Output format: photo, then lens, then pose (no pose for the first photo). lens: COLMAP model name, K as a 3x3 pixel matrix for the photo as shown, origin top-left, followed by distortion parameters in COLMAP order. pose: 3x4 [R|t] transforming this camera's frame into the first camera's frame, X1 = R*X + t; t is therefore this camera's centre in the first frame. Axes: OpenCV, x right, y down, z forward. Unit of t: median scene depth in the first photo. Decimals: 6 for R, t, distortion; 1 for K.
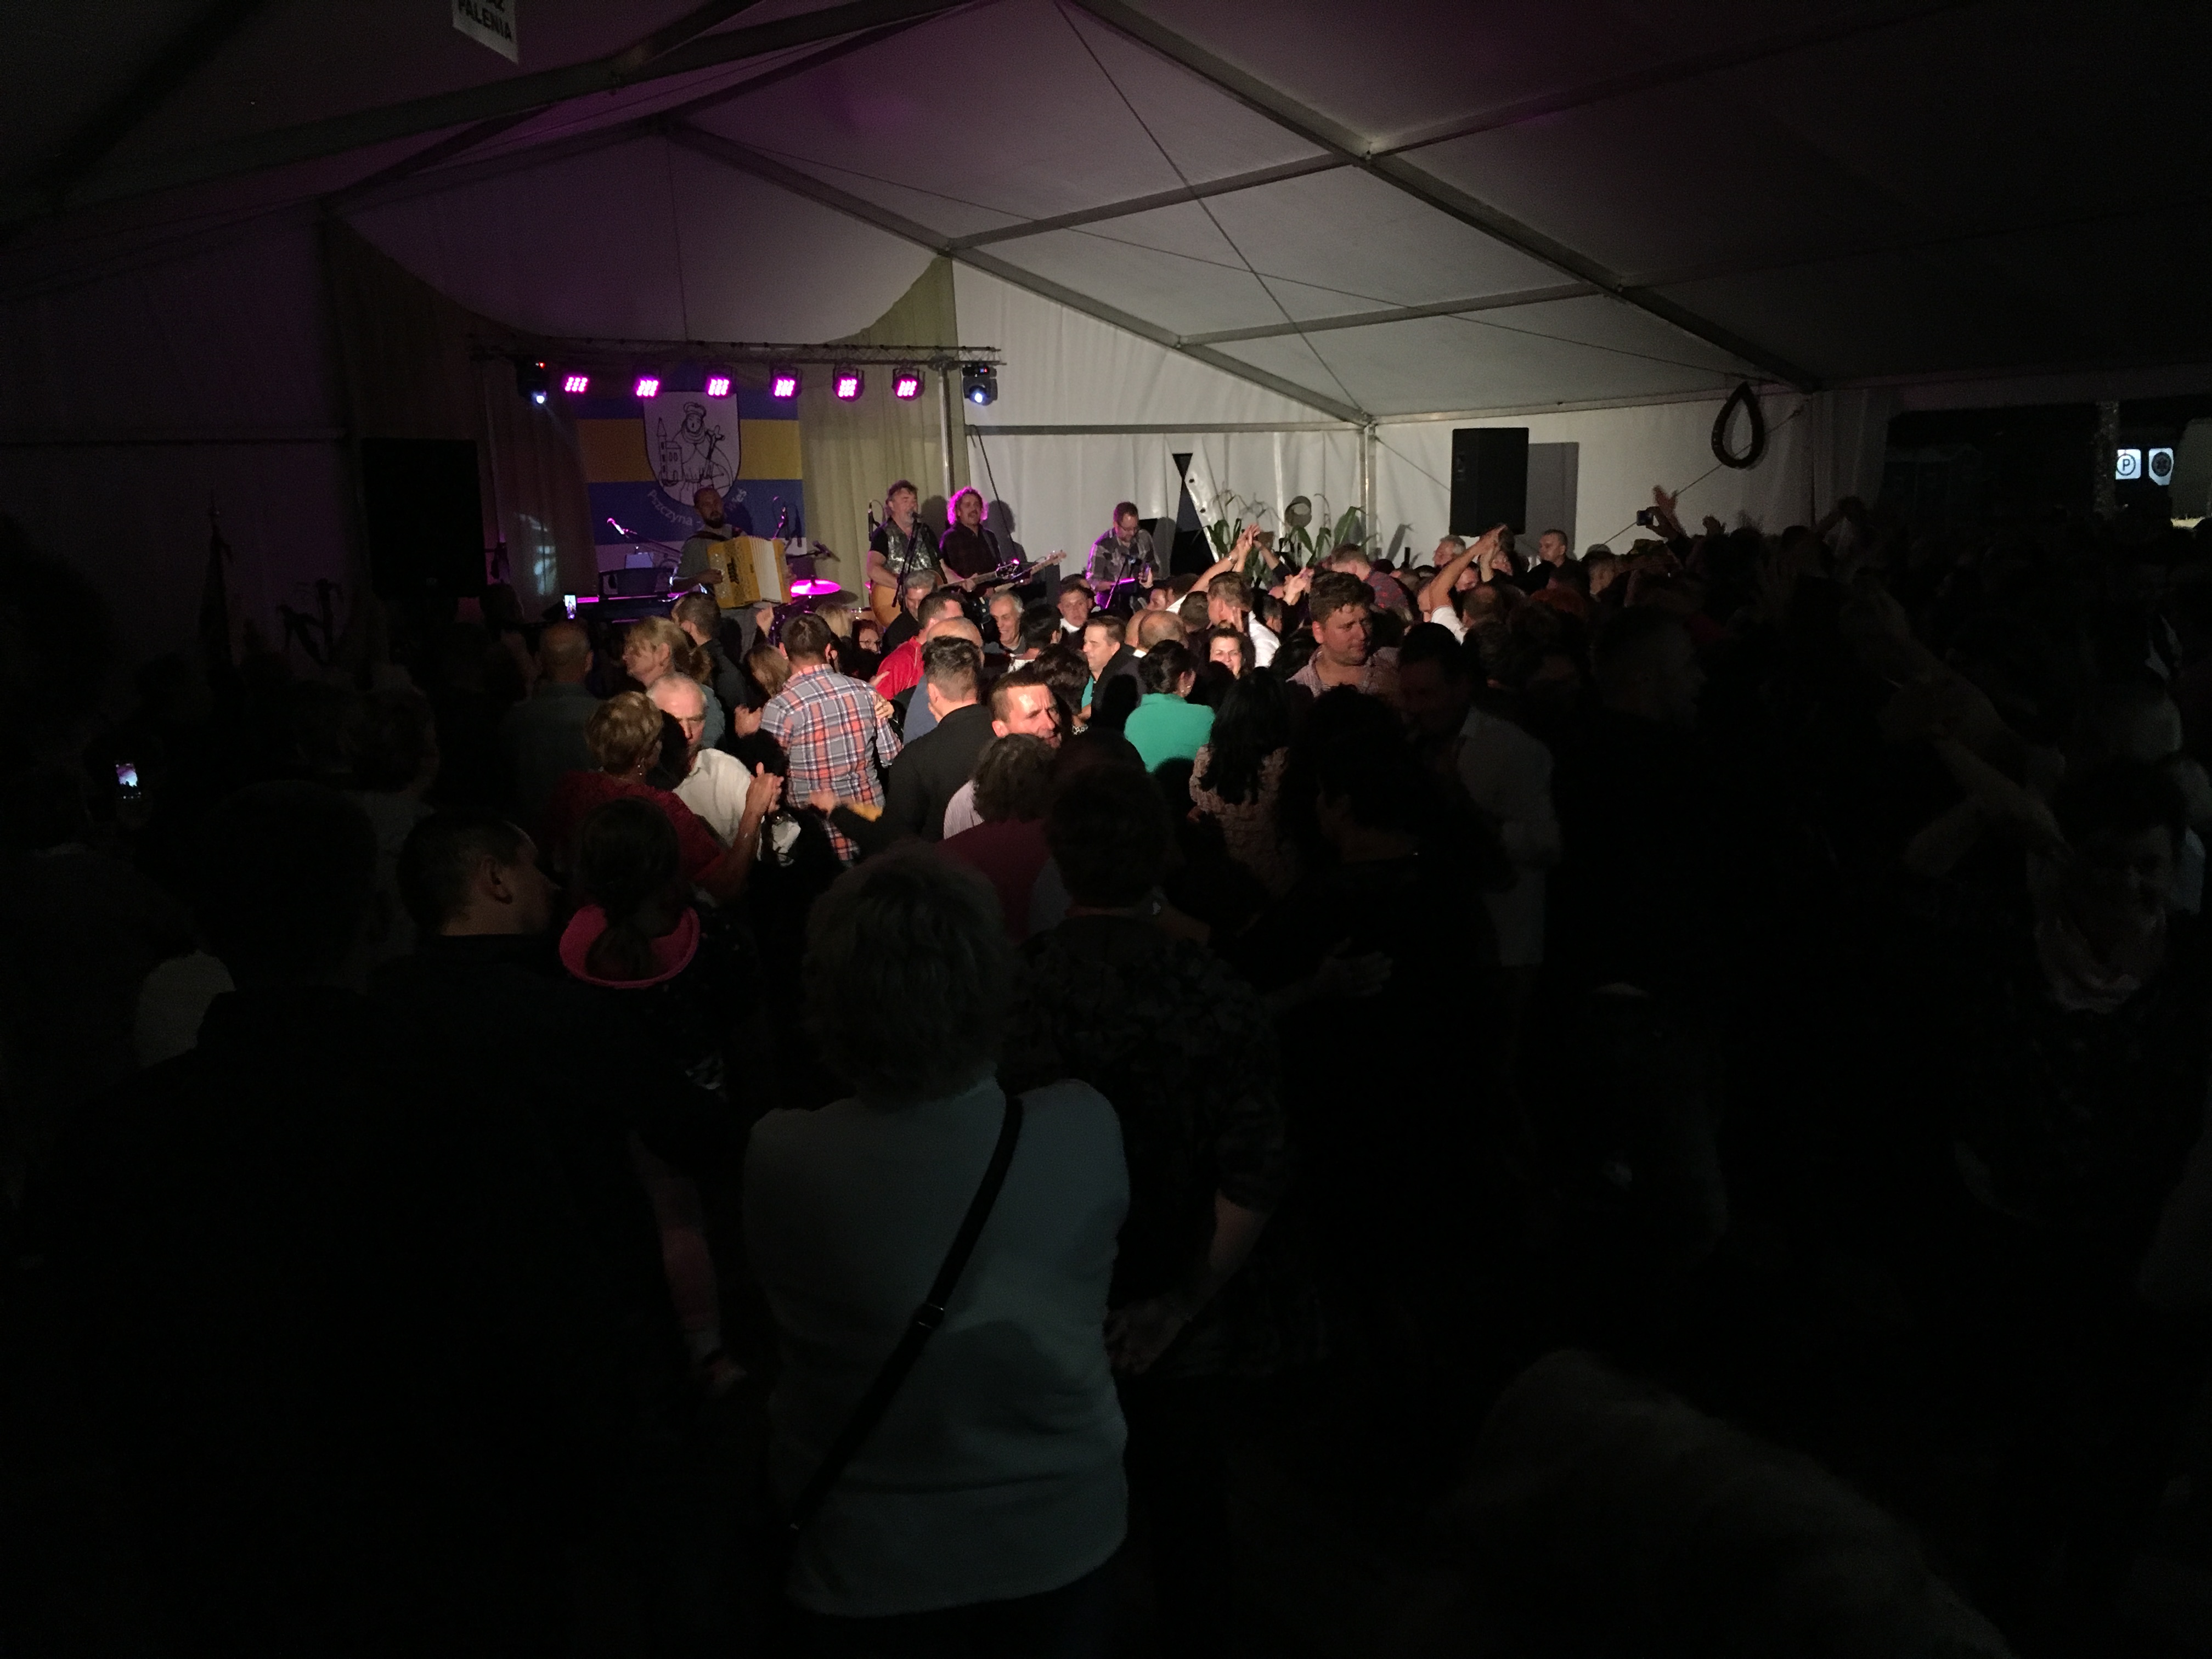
lens RADIAL K [[1886.1, 0, 1097.2], [0, 1886.1, 827.6], [0, 0, 1]] dist [0.091833, -0.122912]
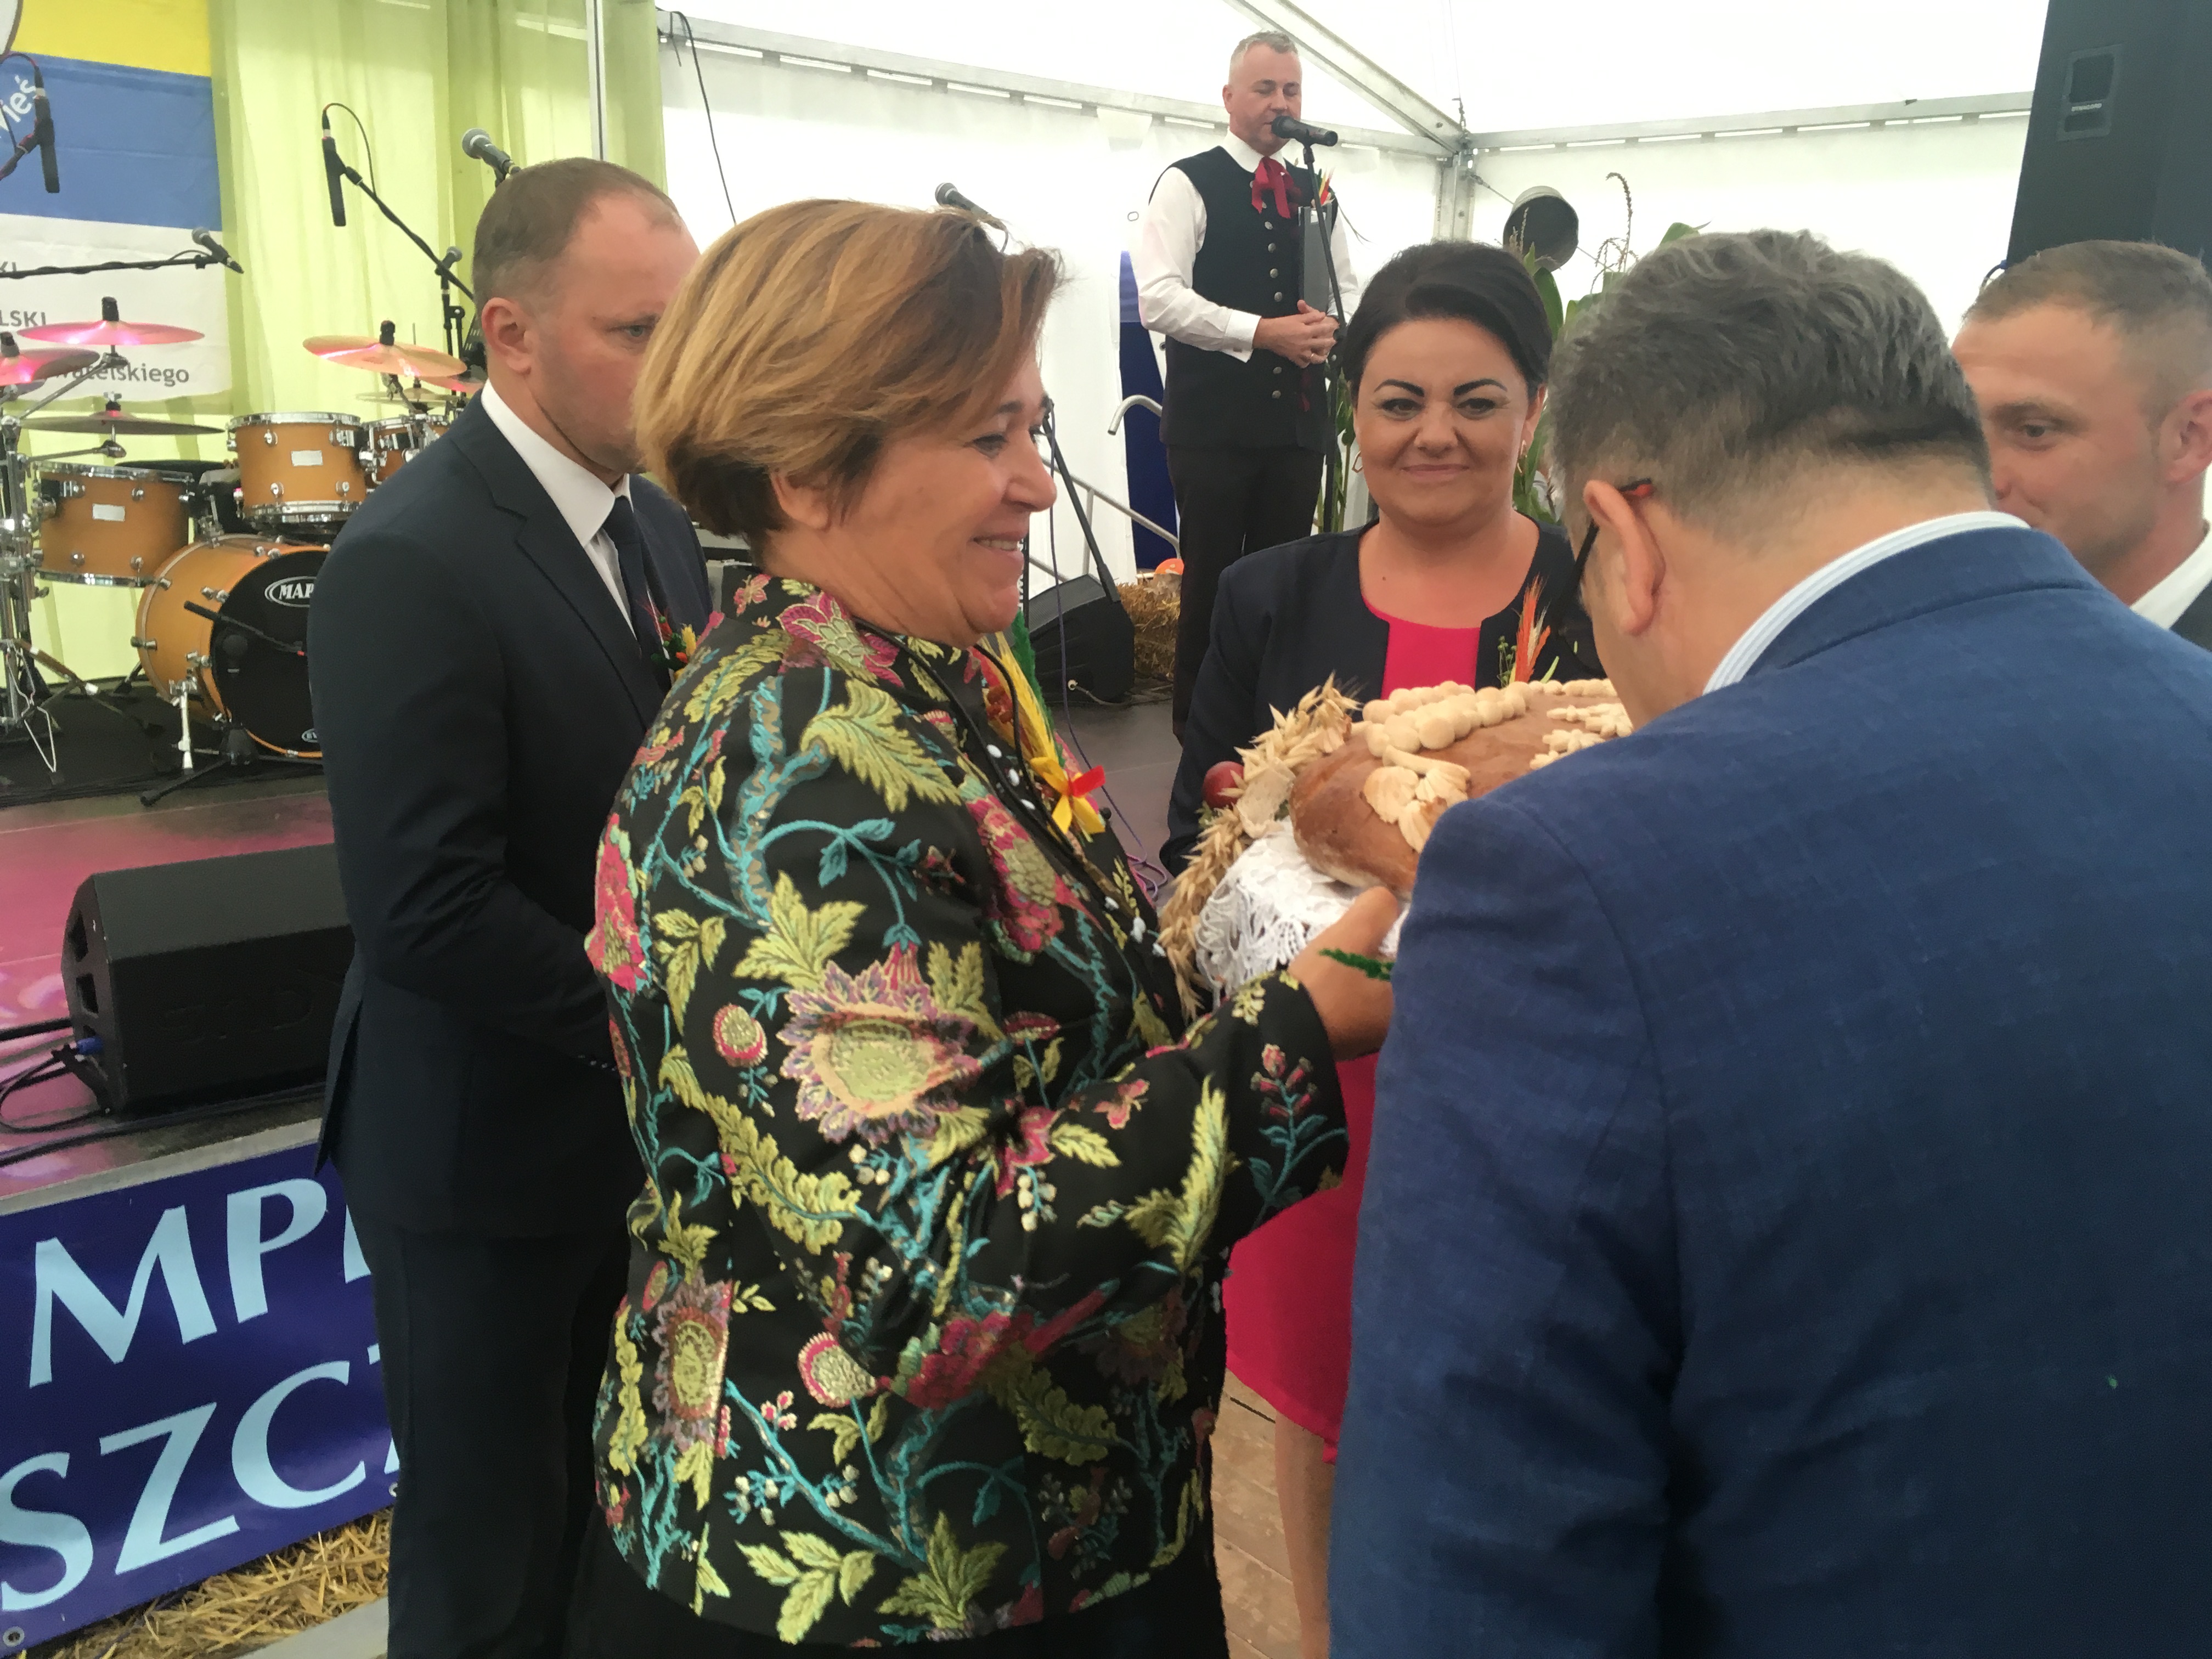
lens RADIAL K [[1886.1, 0, 1099.5], [0, 1886.1, 840.4], [0, 0, 1]] dist [0.091833, -0.122912]
pose [[0.992690, 0.039802, 0.113944, -0.014057], [-0.047653, 0.996613, 0.067026, -0.065333], [-0.110890, -0.071966, 0.991224, 0.599755]]
